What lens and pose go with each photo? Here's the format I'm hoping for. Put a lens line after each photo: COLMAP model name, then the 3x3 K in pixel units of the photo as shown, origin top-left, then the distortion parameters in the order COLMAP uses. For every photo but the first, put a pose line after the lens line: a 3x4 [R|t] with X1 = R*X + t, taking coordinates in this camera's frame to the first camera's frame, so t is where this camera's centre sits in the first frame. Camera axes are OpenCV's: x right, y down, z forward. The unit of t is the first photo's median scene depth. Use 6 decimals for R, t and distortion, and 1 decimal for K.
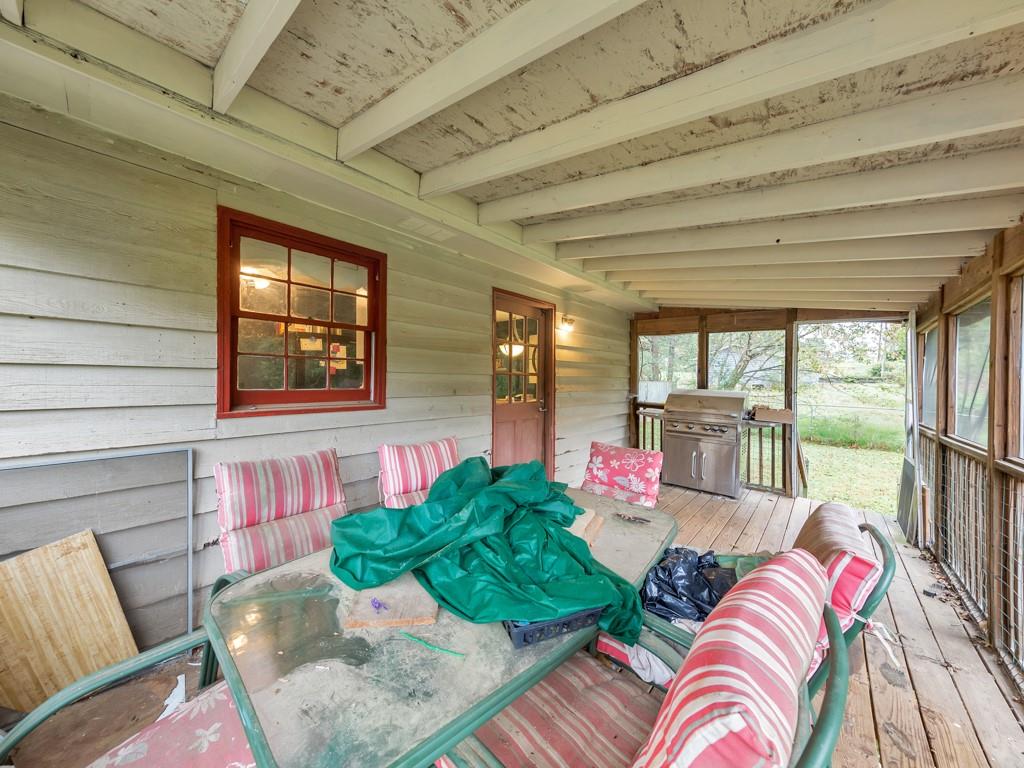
lens RADIAL K [[372.8, 0, 513.9], [0, 372.8, 382.9], [0, 0, 1]] dist [0.016888, -0.004169]
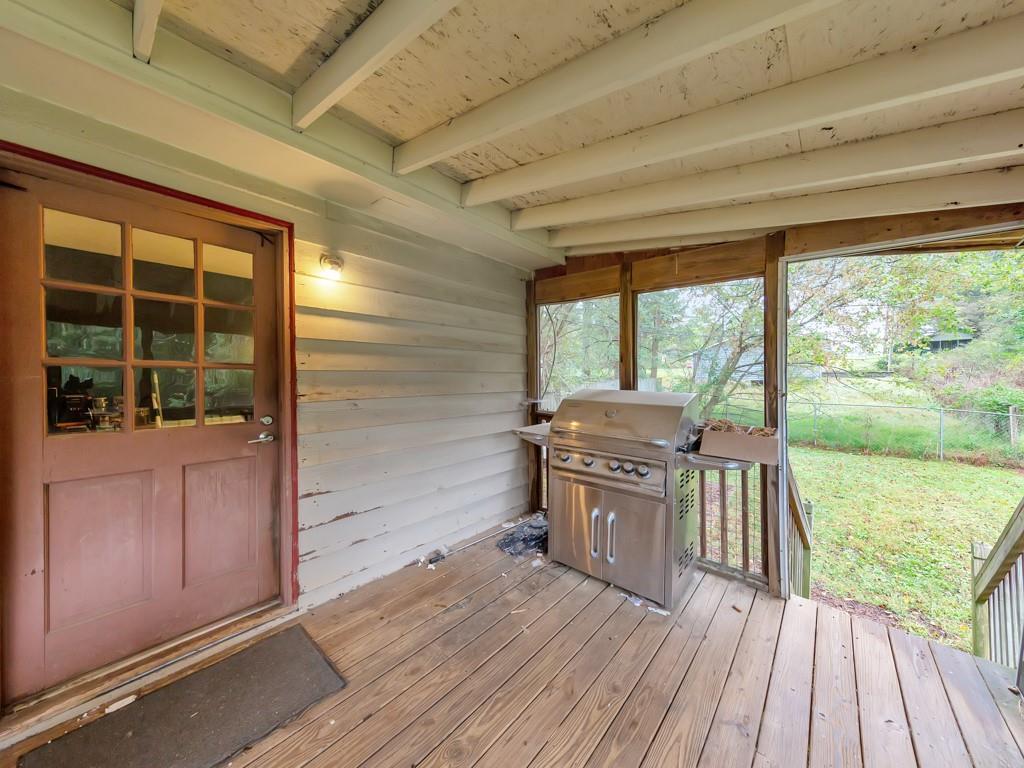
lens RADIAL K [[373.3, 0, 512.0], [0, 373.3, 384.0], [0, 0, 1]] dist [0.007877, 0.000010]
pose [[0.999837, -0.015547, -0.009196, 0.357519], [0.015579, 0.999873, 0.003423, 0.003416], [0.009142, -0.003566, 0.999952, 0.452465]]
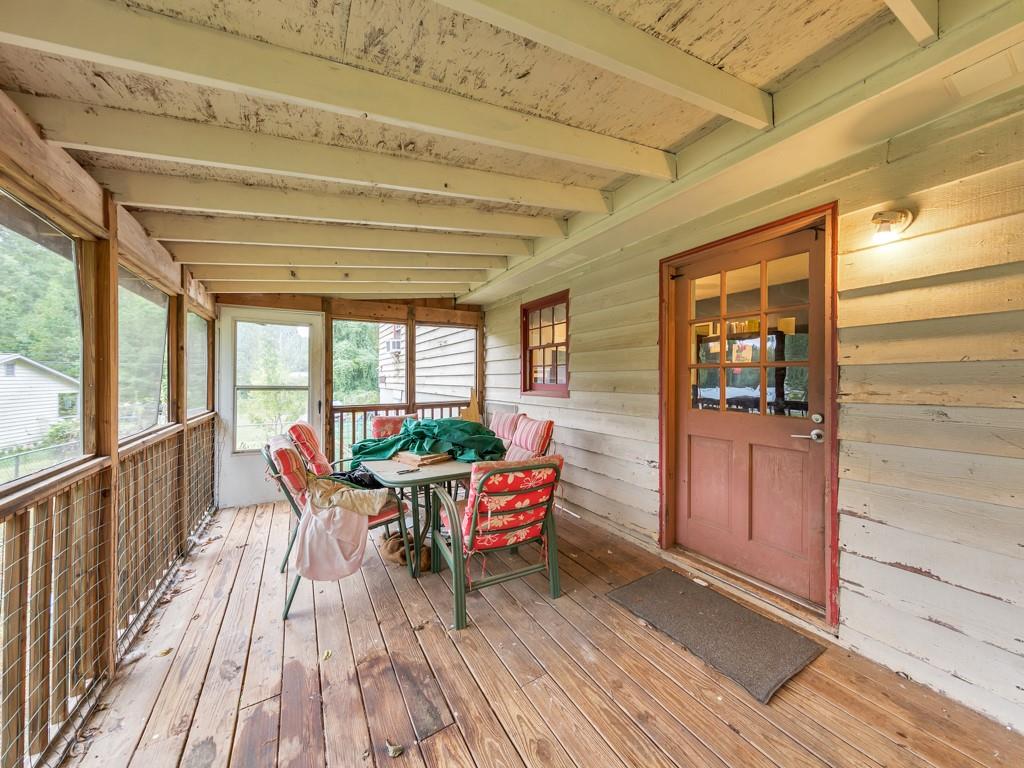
lens RADIAL K [[372.8, 0, 513.9], [0, 372.8, 382.9], [0, 0, 1]] dist [0.016888, -0.004169]
pose [[-0.337439, -0.001214, -0.941346, 0.582510], [-0.011934, 0.999924, 0.002989, 0.005840], [0.941272, 0.012242, -0.337428, 0.708232]]
